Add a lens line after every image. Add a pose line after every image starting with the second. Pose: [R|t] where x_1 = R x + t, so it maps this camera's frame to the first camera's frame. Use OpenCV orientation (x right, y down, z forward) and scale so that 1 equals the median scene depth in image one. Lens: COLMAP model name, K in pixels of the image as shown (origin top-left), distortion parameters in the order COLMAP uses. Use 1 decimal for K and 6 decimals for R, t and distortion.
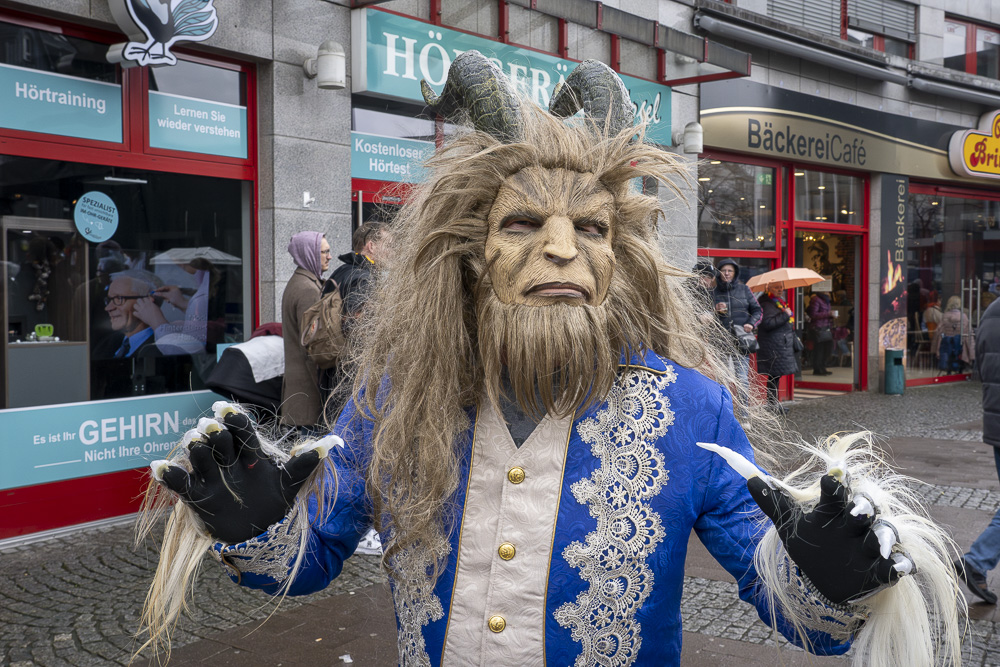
lens RADIAL K [[1066.1, 0, 501.5], [0, 1066.1, 334.3], [0, 0, 1]] dist [-0.019239, 0.000000]
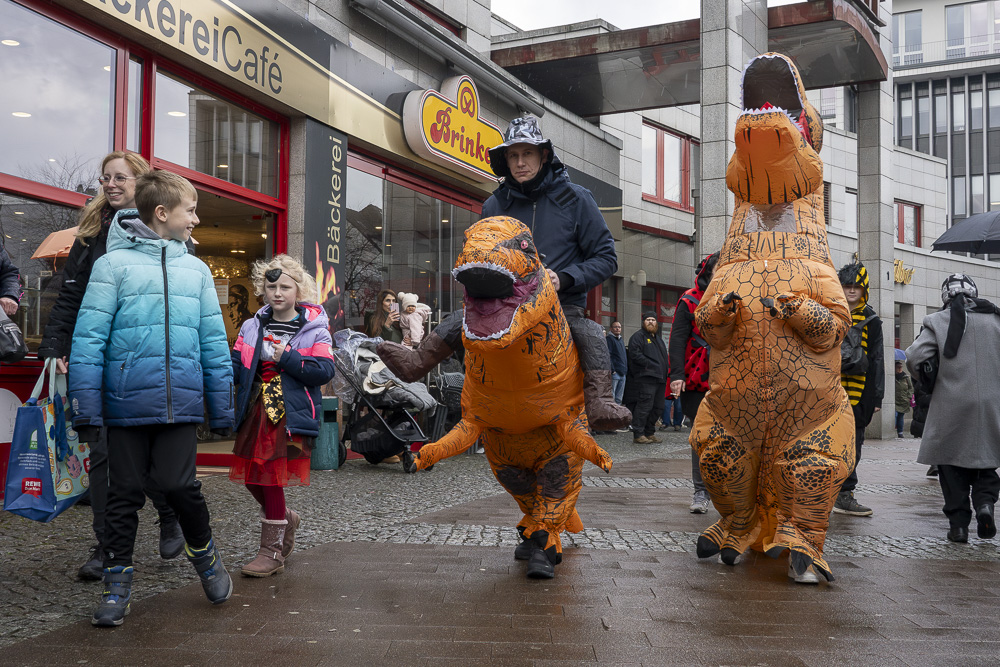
lens RADIAL K [[1084.2, 0, 499.7], [0, 1084.2, 336.2], [0, 0, 1]] dist [-0.021096, 0.000000]
pose [[0.874043, 0.034278, 0.484637, 0.148561], [0.008467, 0.996282, -0.085736, 0.033605], [-0.485774, 0.079040, 0.870503, 0.389953]]
